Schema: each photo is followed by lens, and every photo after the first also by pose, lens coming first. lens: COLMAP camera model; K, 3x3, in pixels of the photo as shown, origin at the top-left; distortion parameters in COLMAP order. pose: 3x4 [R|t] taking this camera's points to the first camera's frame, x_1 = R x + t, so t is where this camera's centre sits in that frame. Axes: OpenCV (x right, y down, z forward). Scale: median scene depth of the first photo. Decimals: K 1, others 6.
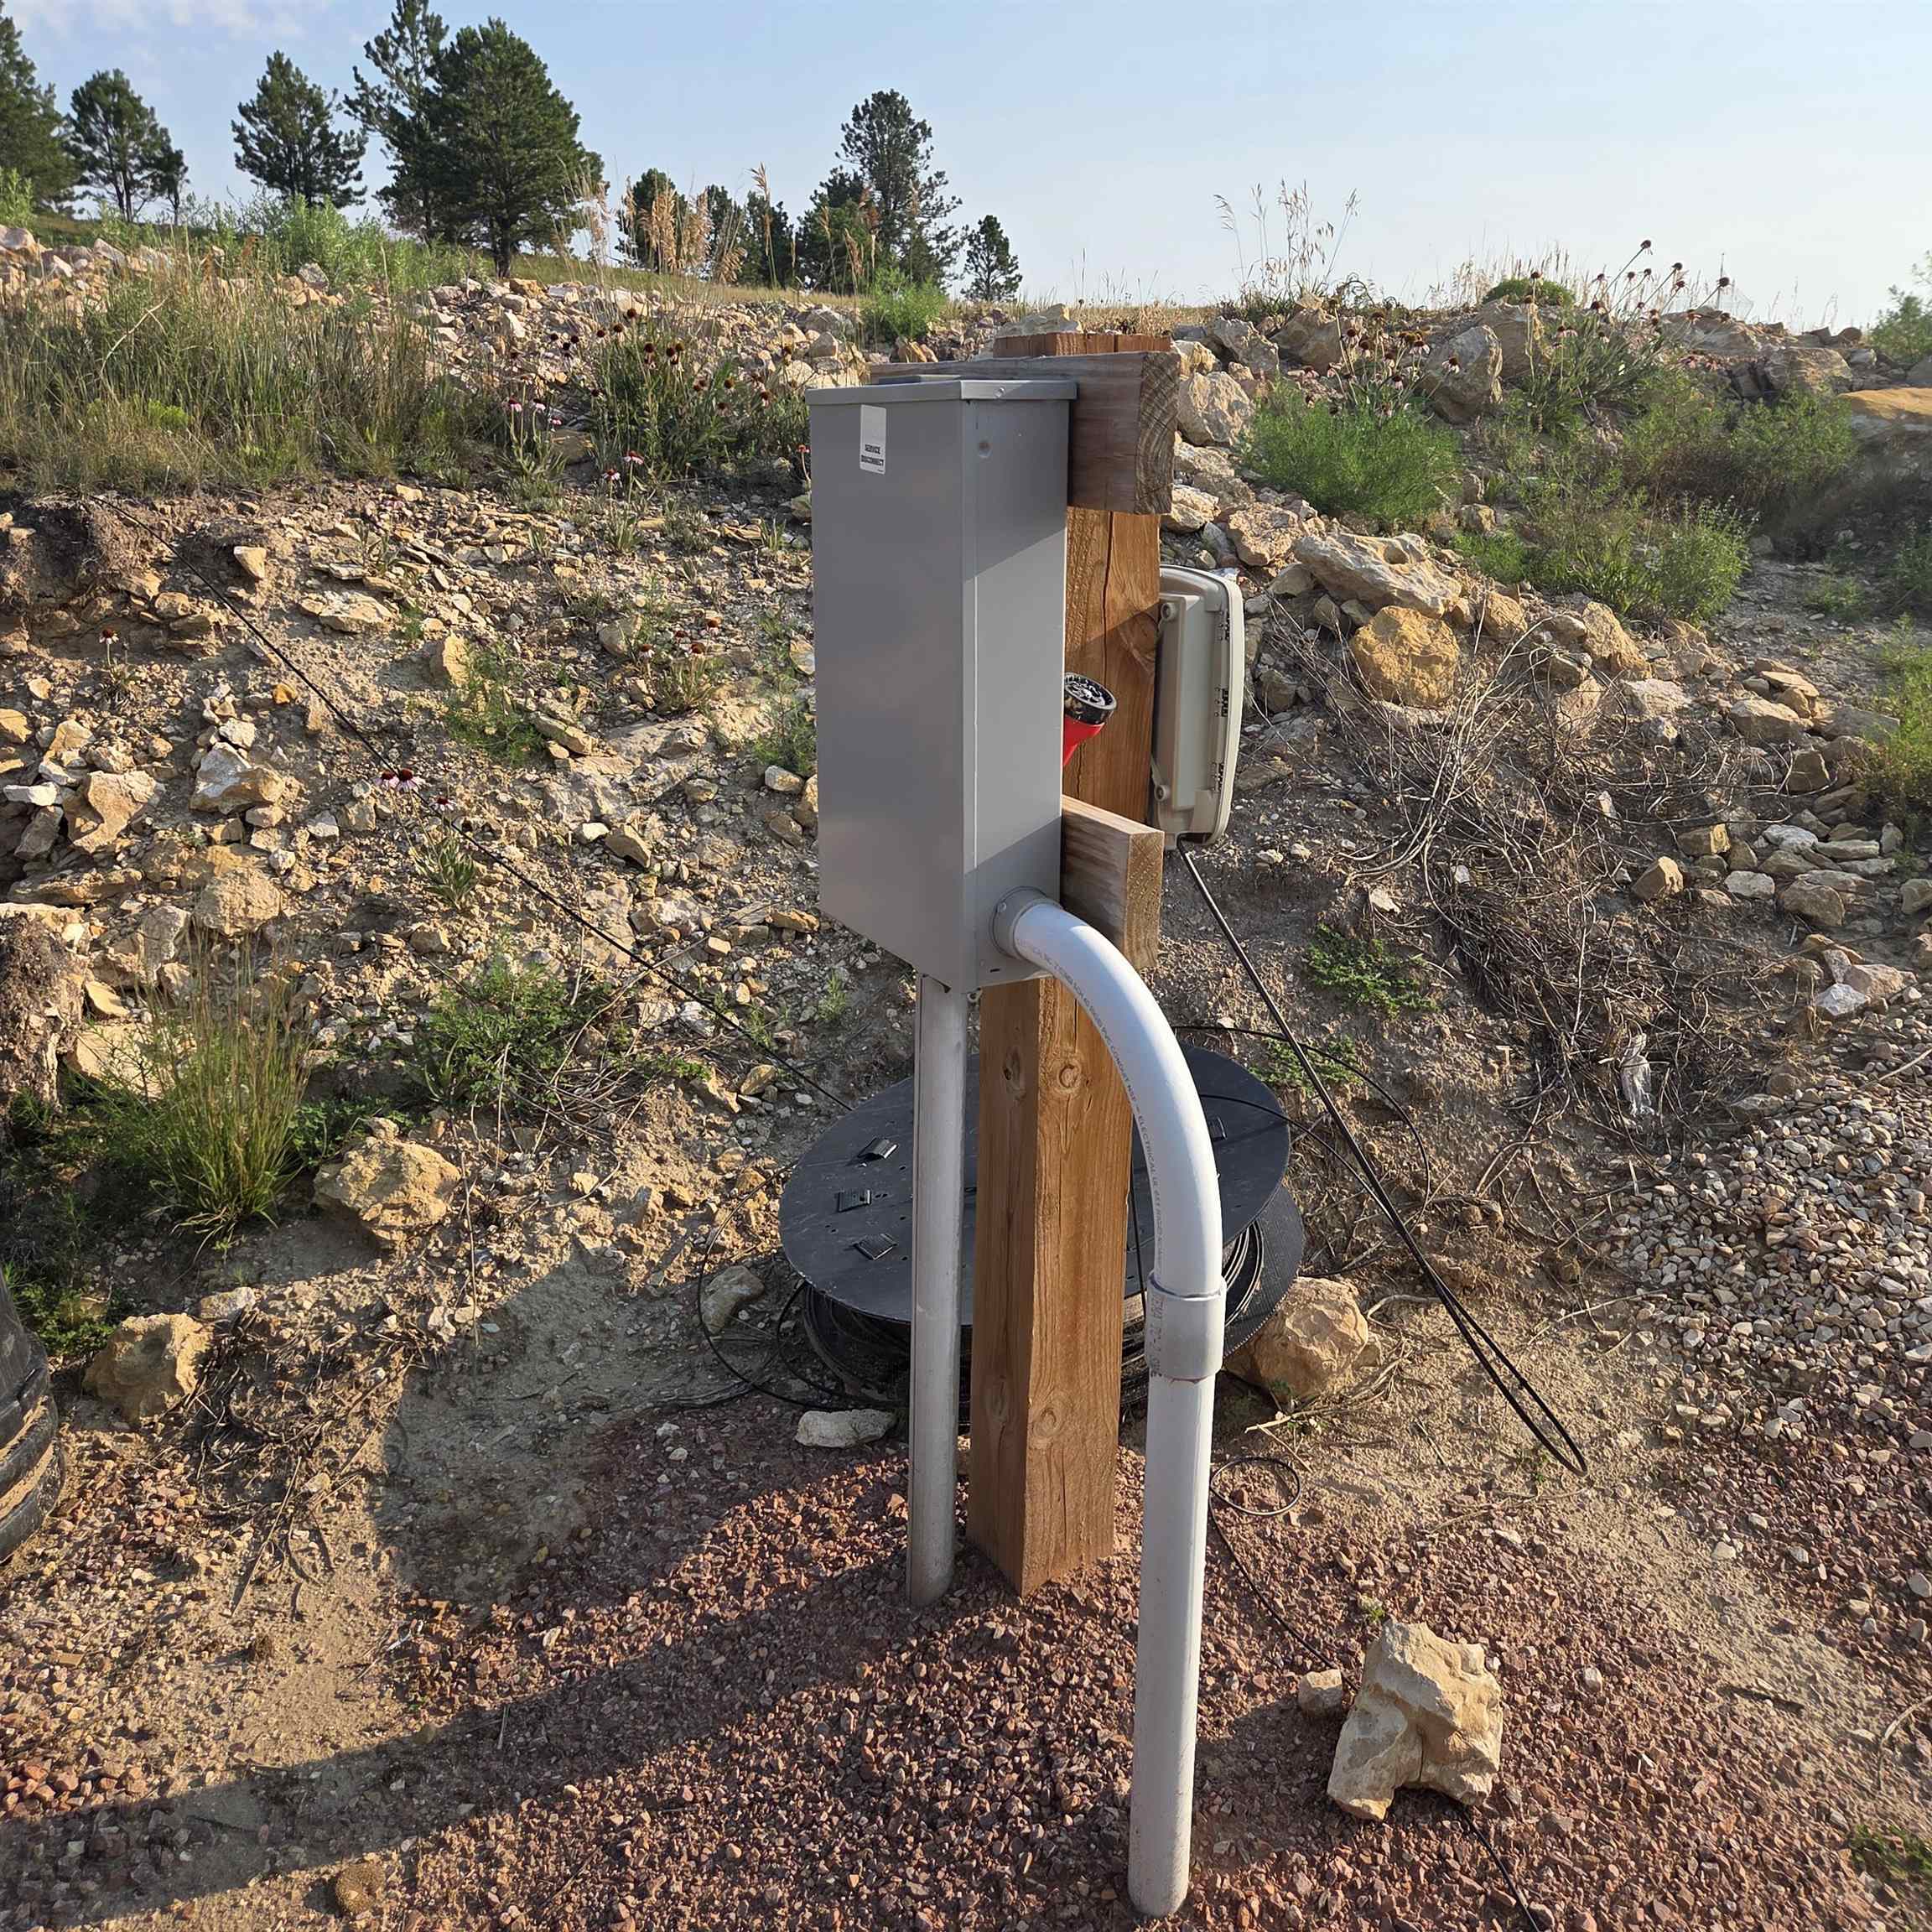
lens RADIAL K [[1690.2, 0, 938.0], [0, 1690.2, 967.8], [0, 0, 1]] dist [0.048123, -0.067325]
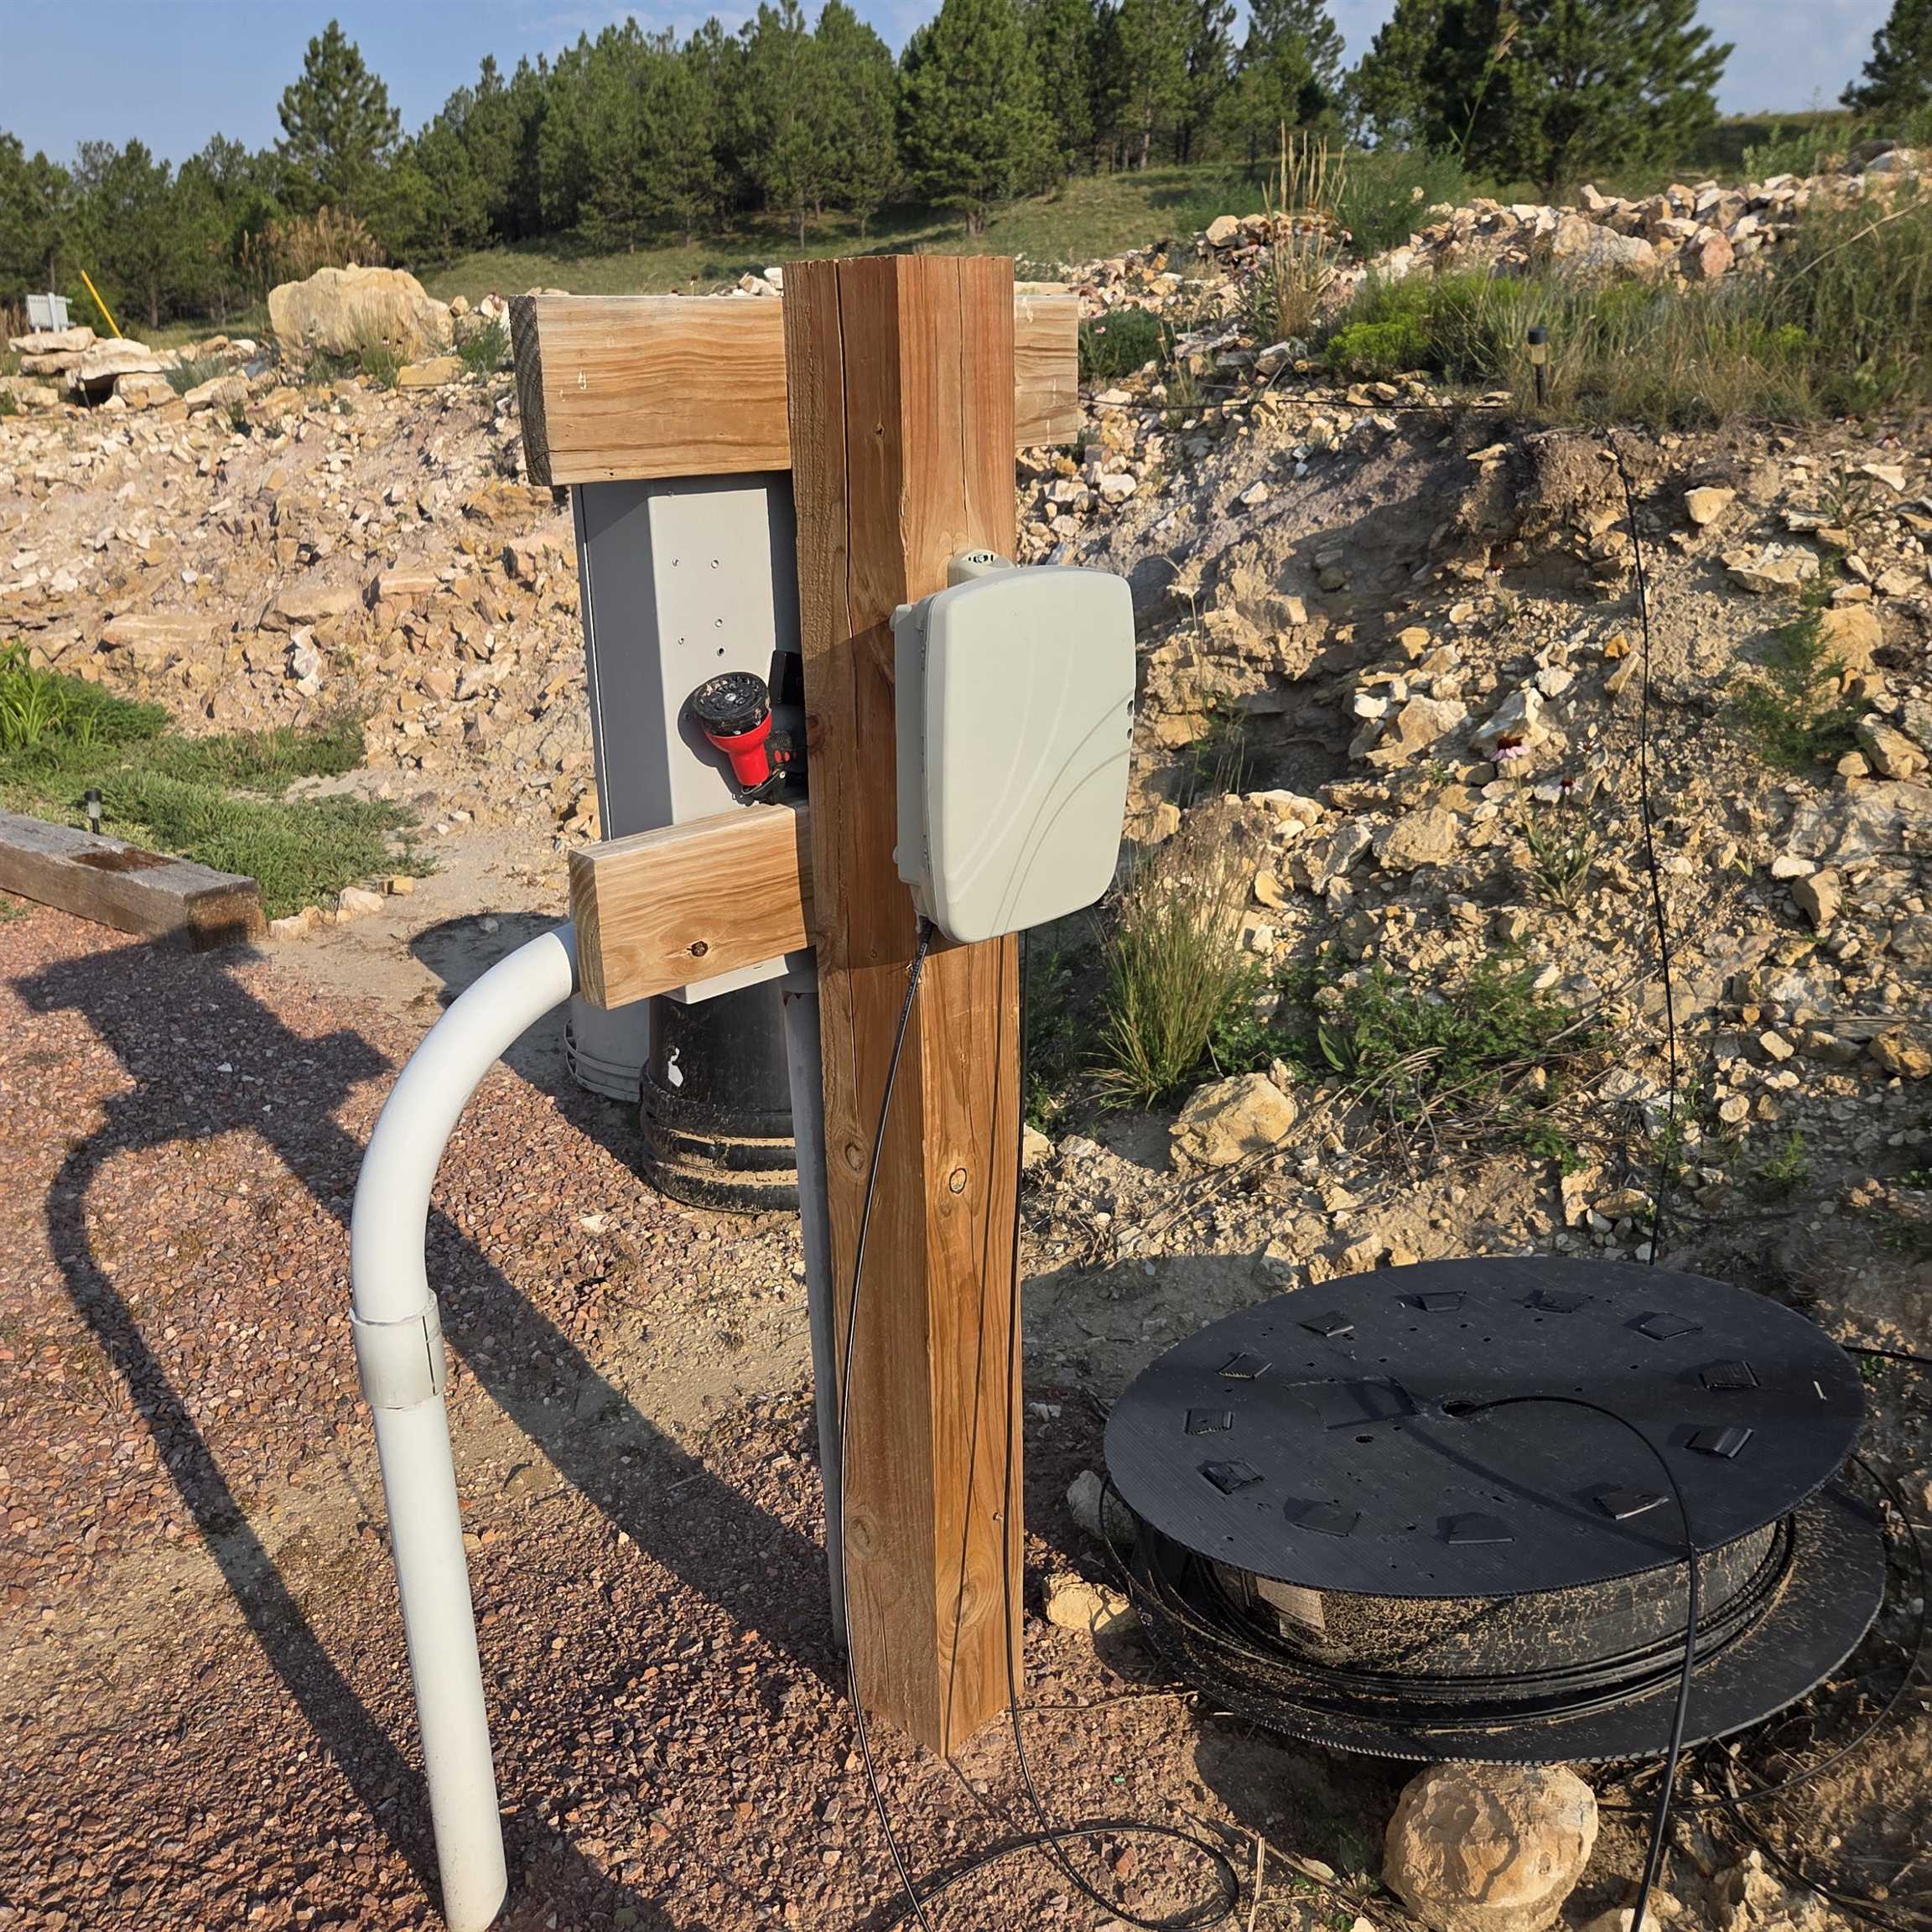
lens RADIAL K [[1690.2, 0, 938.0], [0, 1690.2, 967.8], [0, 0, 1]] dist [0.048123, -0.067325]
pose [[0.290088, 0.302367, -0.907977, 0.462747], [-0.261610, 0.937691, 0.228681, -0.127593], [0.920548, 0.171198, 0.351116, 0.406547]]
